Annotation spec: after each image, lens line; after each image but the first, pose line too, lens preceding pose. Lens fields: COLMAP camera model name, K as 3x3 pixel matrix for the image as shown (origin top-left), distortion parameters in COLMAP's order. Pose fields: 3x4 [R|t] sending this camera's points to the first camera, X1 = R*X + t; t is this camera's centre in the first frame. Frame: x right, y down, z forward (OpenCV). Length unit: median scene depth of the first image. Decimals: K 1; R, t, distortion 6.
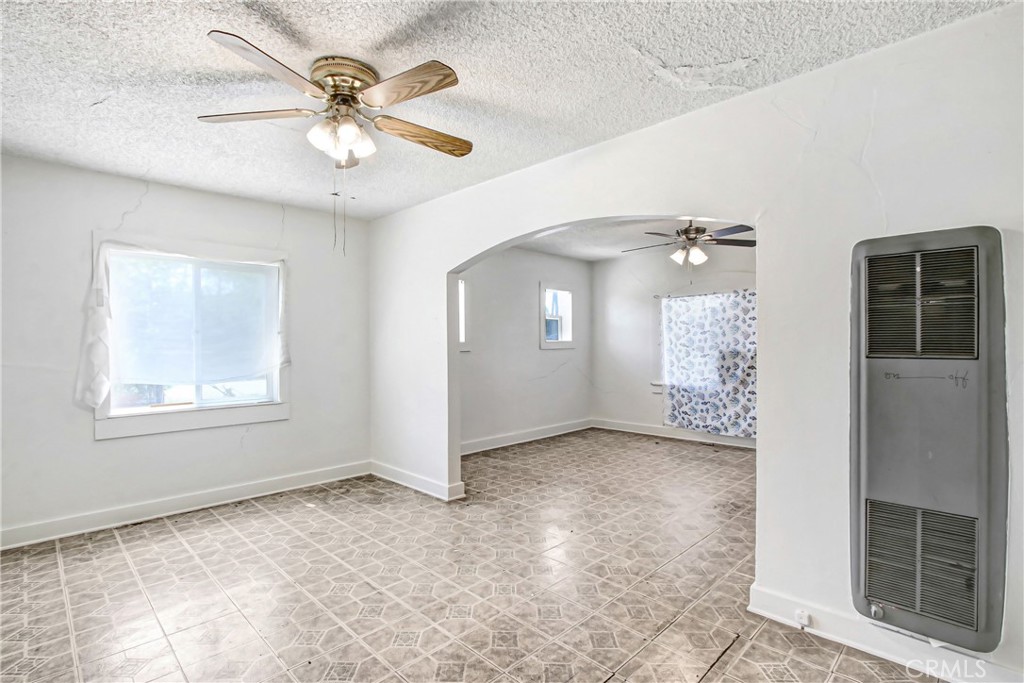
lens RADIAL K [[490.2, 0, 512.6], [0, 490.2, 337.9], [0, 0, 1]] dist [-0.029879, 0.001962]
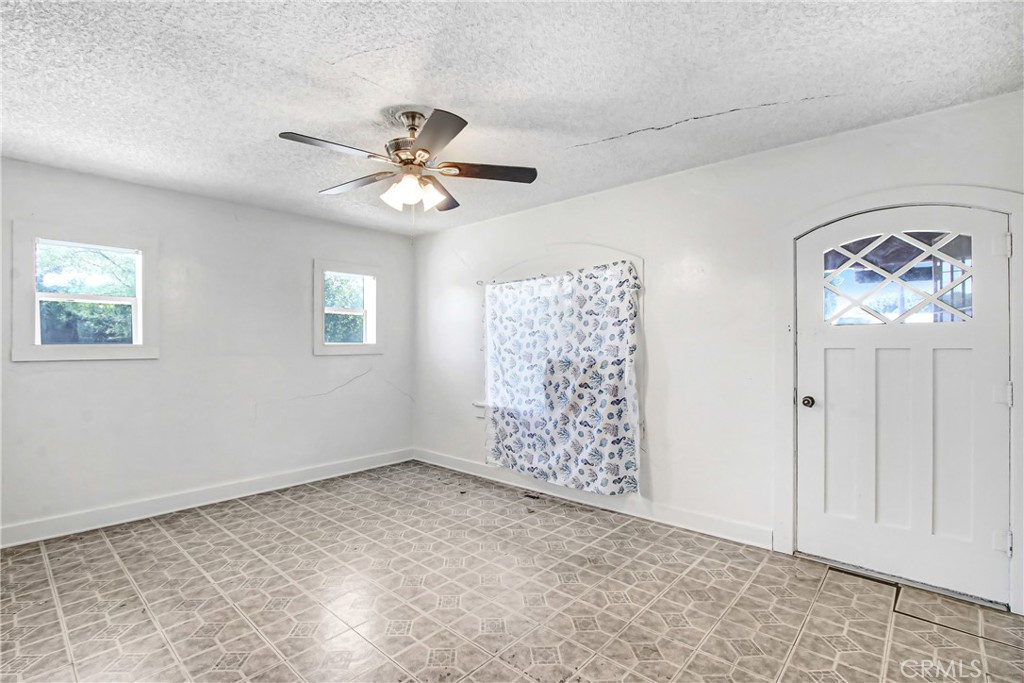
lens RADIAL K [[490.2, 0, 512.2], [0, 490.2, 339.6], [0, 0, 1]] dist [-0.029879, 0.001962]
pose [[0.997672, 0.005611, 0.067960, 0.328780], [-0.005732, 0.999982, 0.001583, -0.002775], [-0.067950, -0.001969, 0.997687, 0.318895]]
